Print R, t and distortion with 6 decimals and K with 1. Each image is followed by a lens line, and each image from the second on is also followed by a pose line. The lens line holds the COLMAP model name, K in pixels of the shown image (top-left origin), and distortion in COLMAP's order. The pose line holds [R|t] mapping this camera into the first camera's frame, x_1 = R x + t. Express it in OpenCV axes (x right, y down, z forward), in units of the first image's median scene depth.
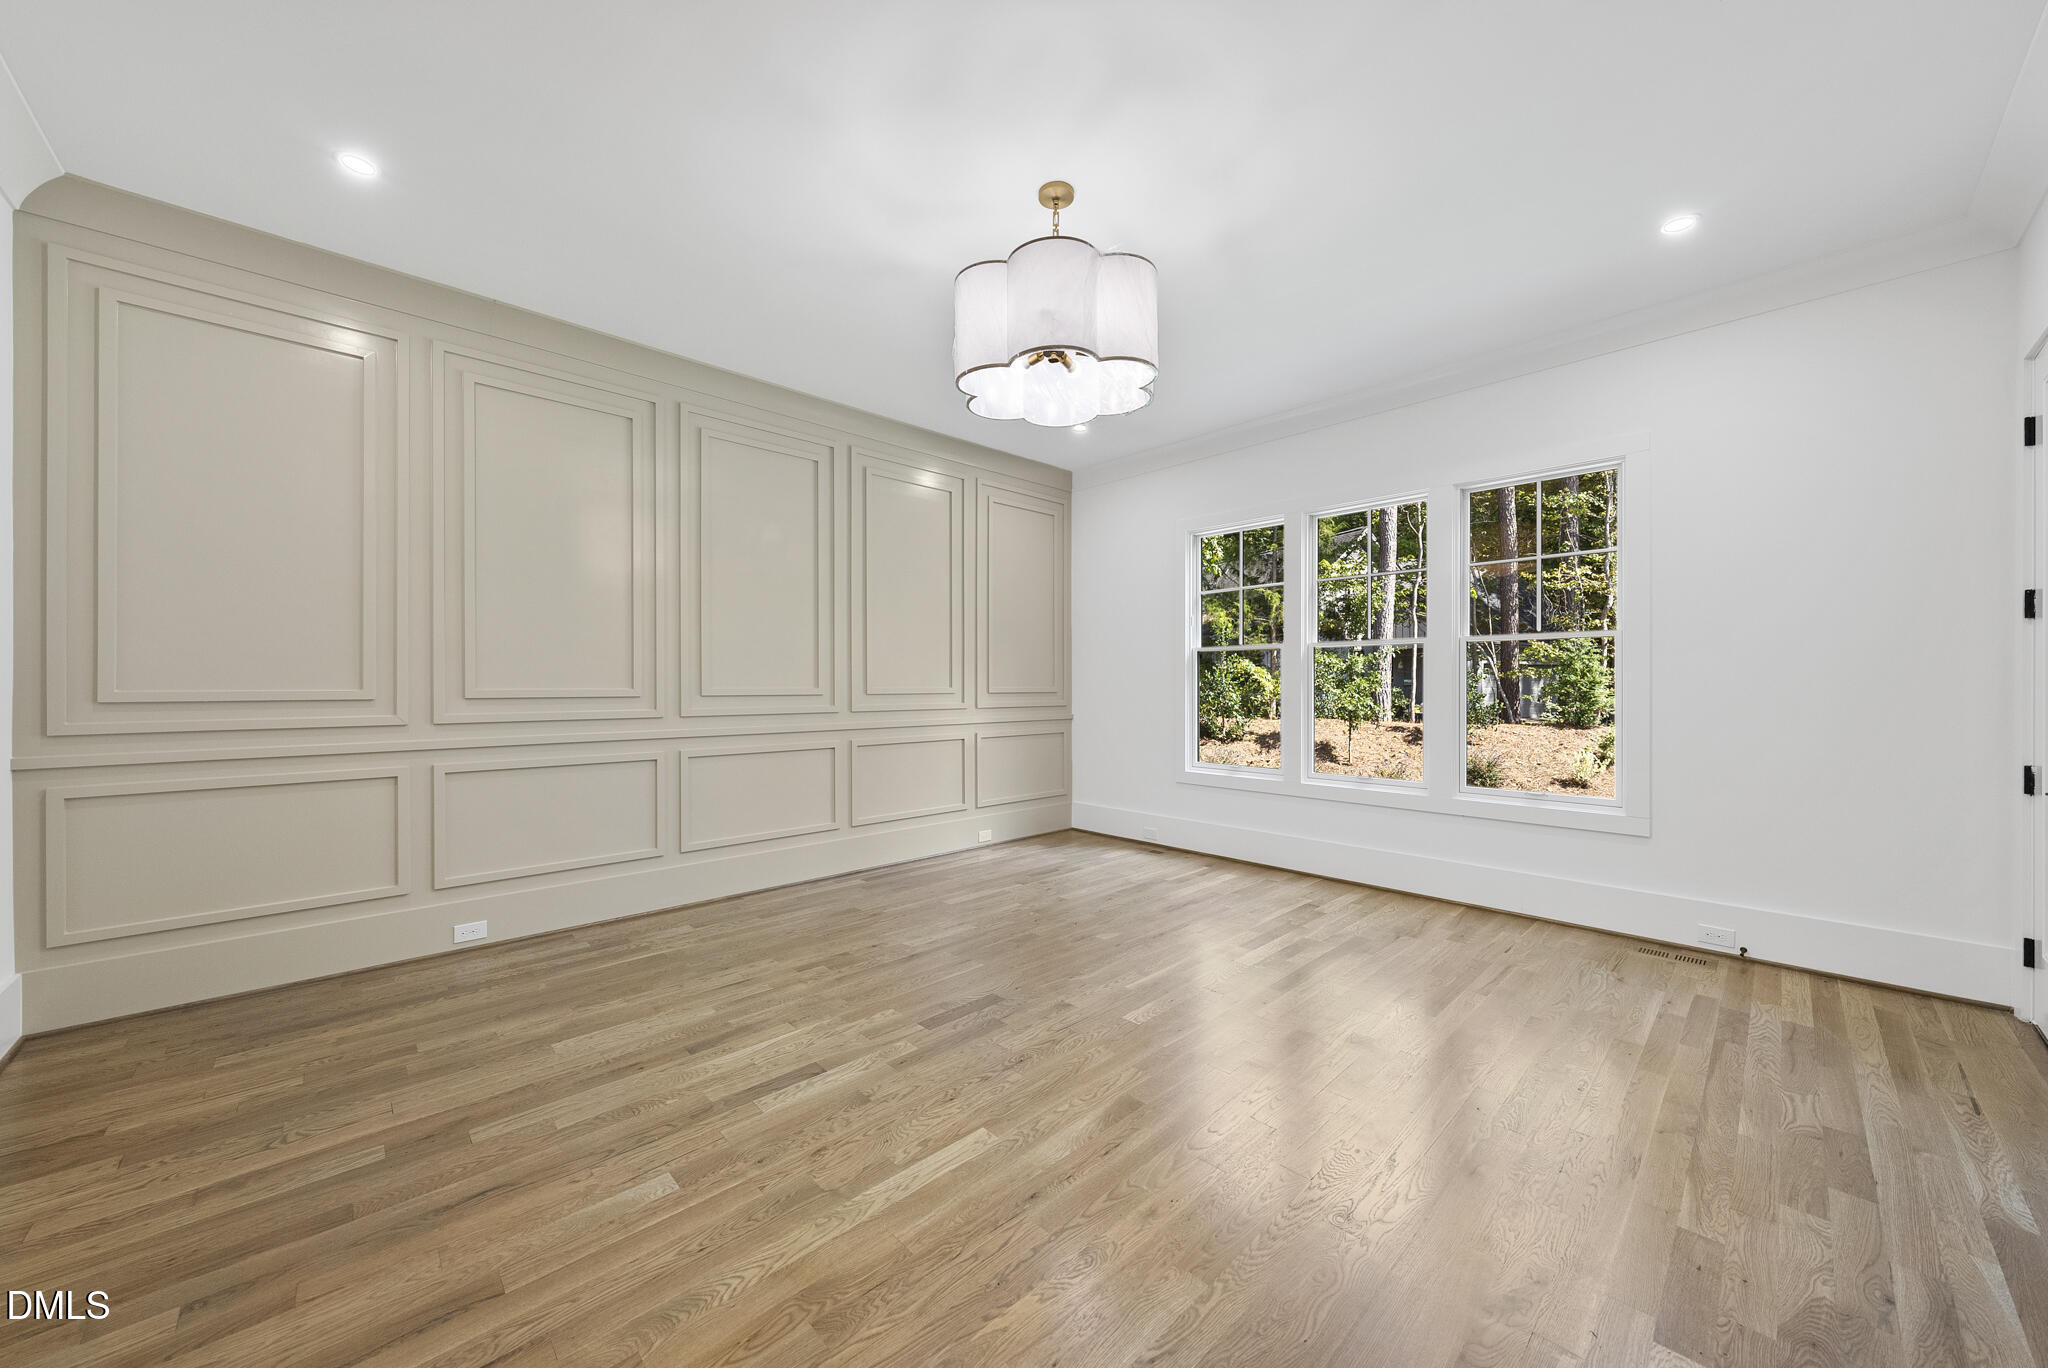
lens RADIAL K [[734.5, 0, 1024.0], [0, 734.5, 684.0], [0, 0, 1]] dist [-0.000267, -0.000276]
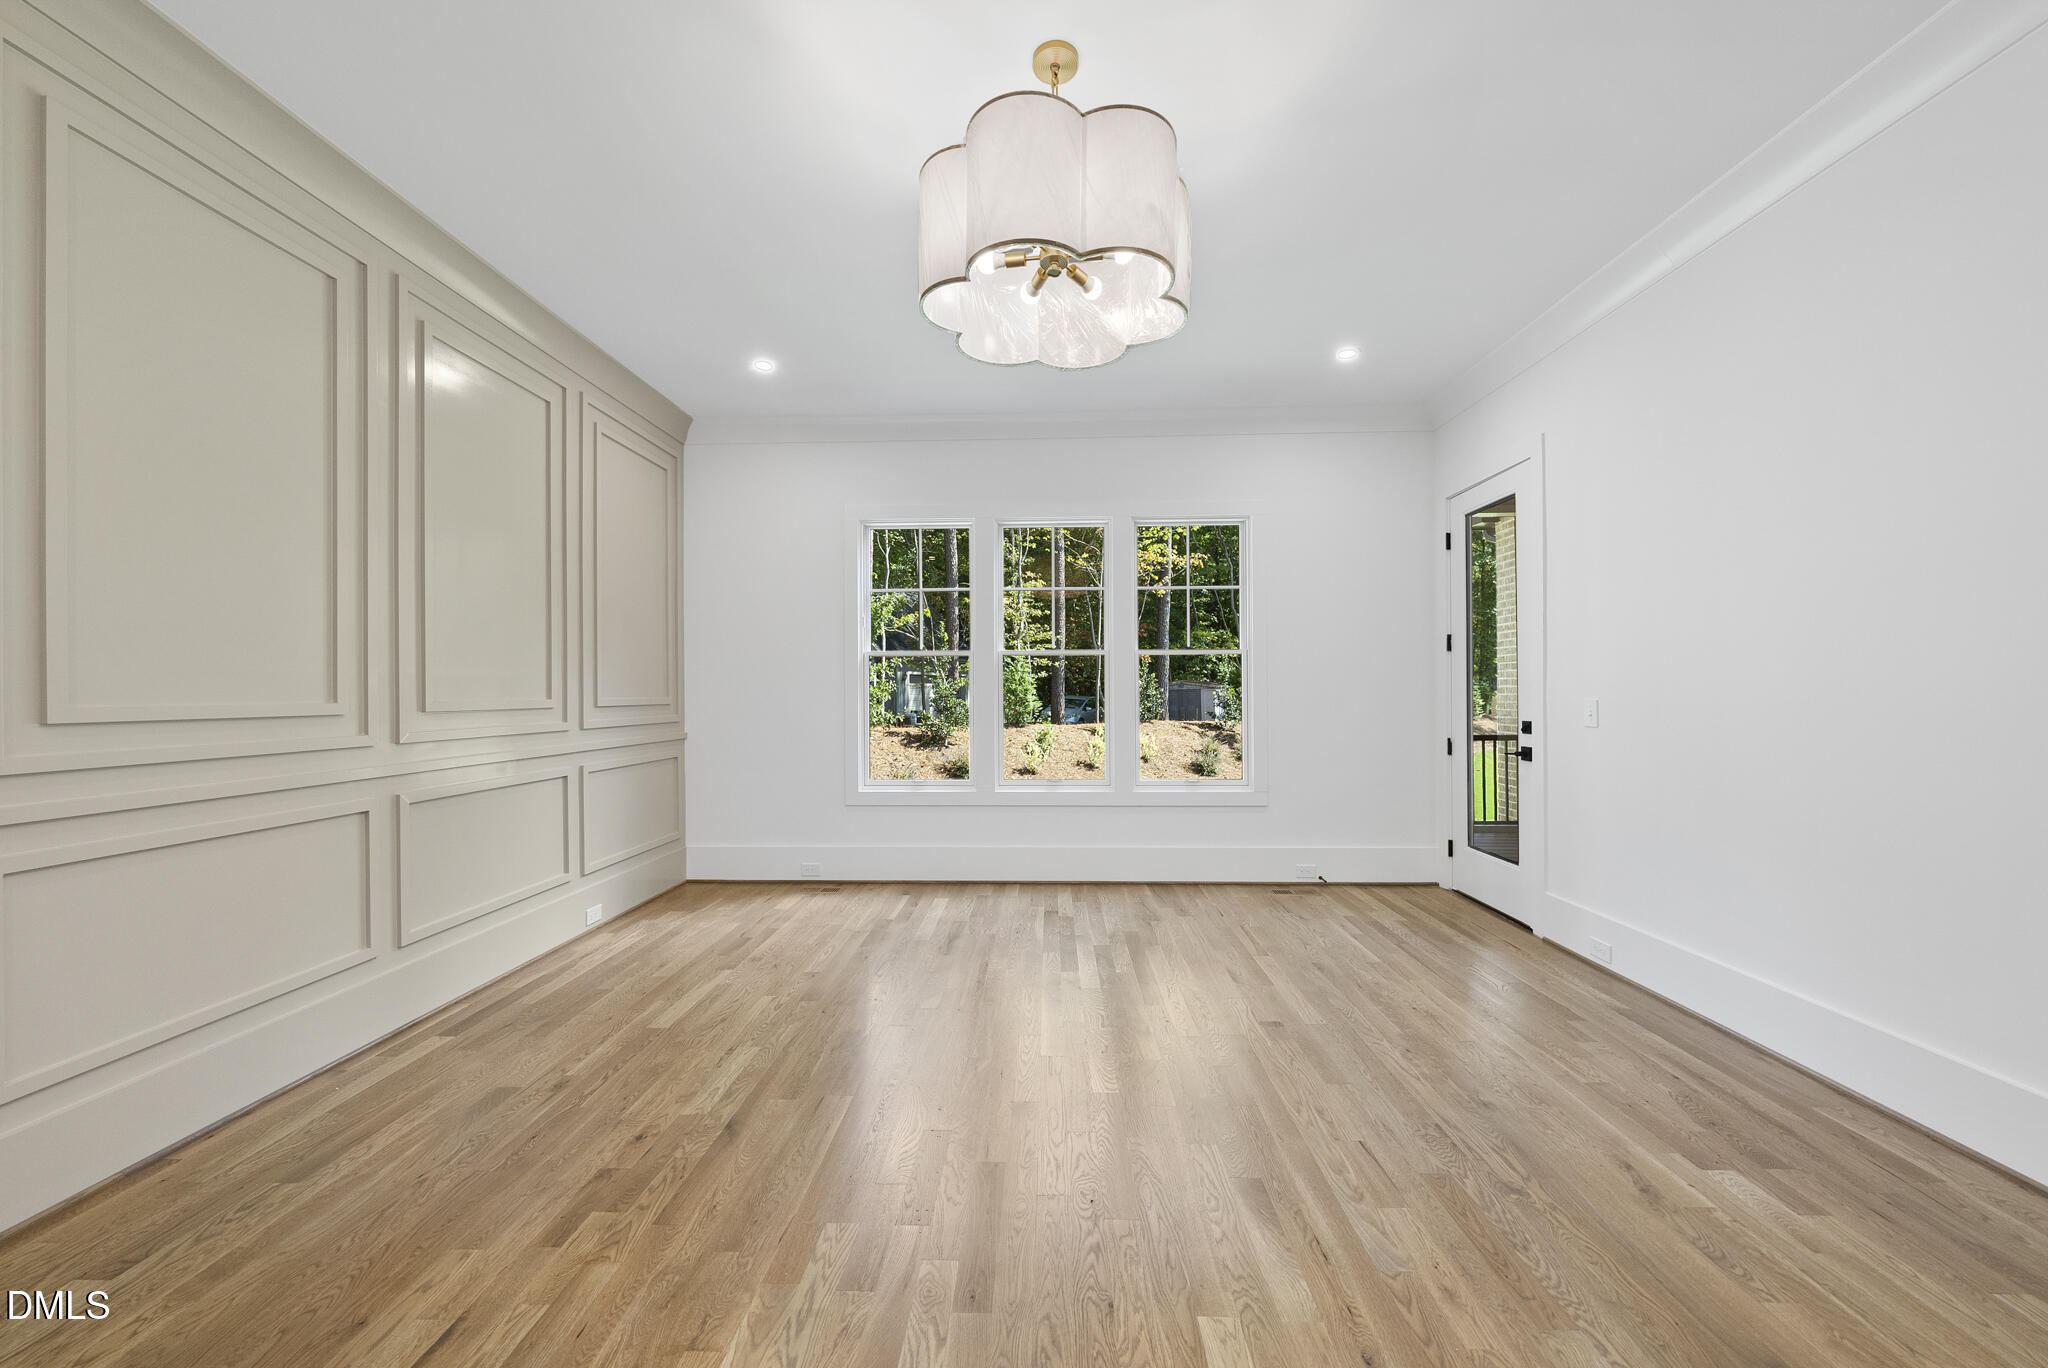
lens RADIAL K [[736.9, 0, 1027.2], [0, 736.9, 688.8], [0, 0, 1]] dist [-0.000669, -0.000237]
pose [[0.713158, -0.001042, 0.701002, -0.332020], [0.004797, 0.999983, -0.003395, -0.000743], [-0.700986, 0.005784, 0.713151, 0.298384]]
